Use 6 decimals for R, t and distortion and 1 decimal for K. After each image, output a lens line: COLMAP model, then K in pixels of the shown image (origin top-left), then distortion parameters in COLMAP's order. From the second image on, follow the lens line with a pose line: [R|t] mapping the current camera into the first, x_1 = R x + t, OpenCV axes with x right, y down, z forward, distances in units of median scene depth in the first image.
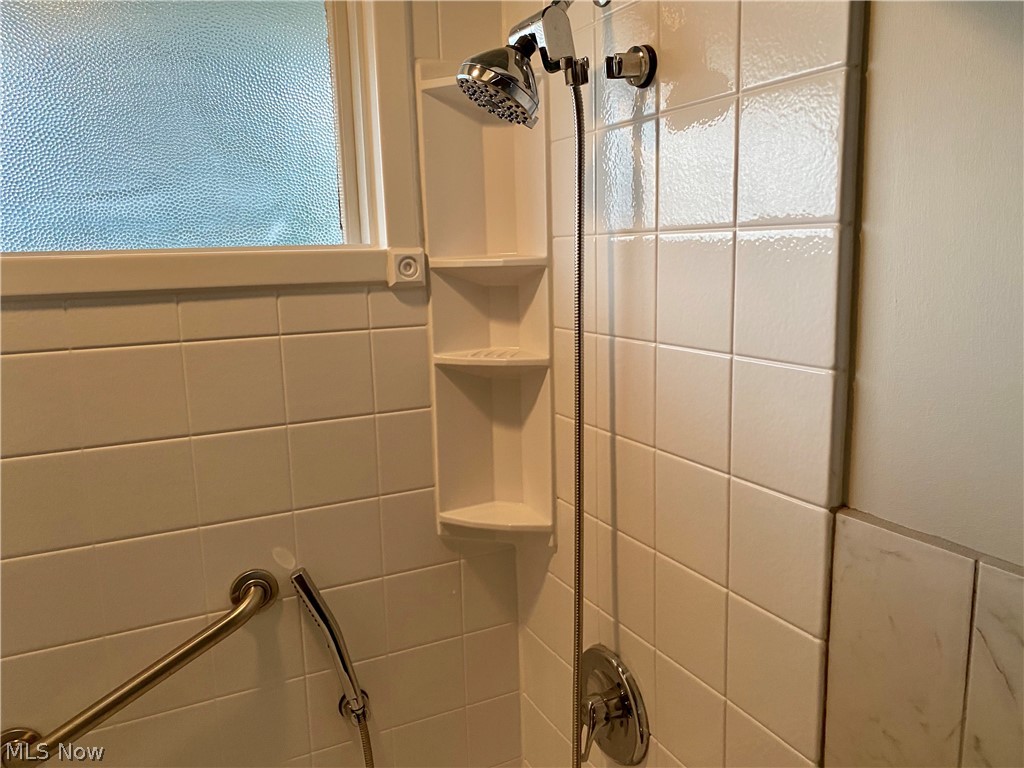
lens RADIAL K [[780.7, 0, 509.7], [0, 780.7, 388.9], [0, 0, 1]] dist [0.029695, -0.031099]
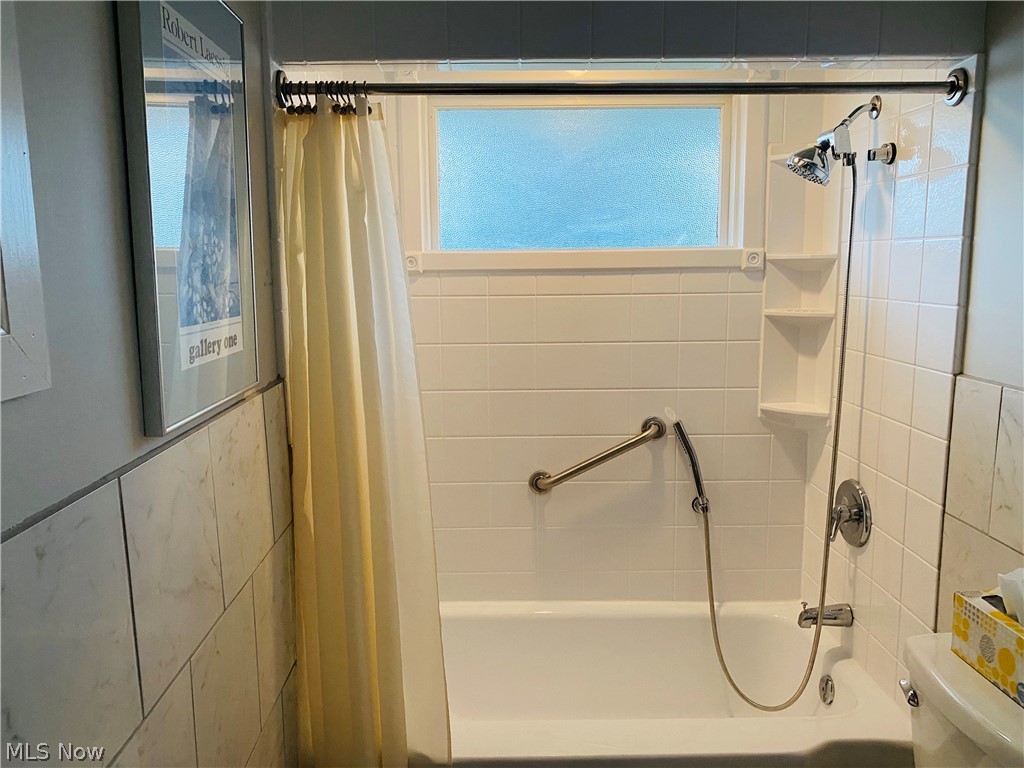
lens RADIAL K [[780.7, 0, 506.3], [0, 780.7, 383.6], [0, 0, 1]] dist [0.029695, -0.031099]
pose [[0.903124, 0.082508, -0.421378, 0.141884], [-0.088777, 0.996040, 0.004758, 0.175261], [0.420102, 0.033112, 0.906873, -0.878553]]
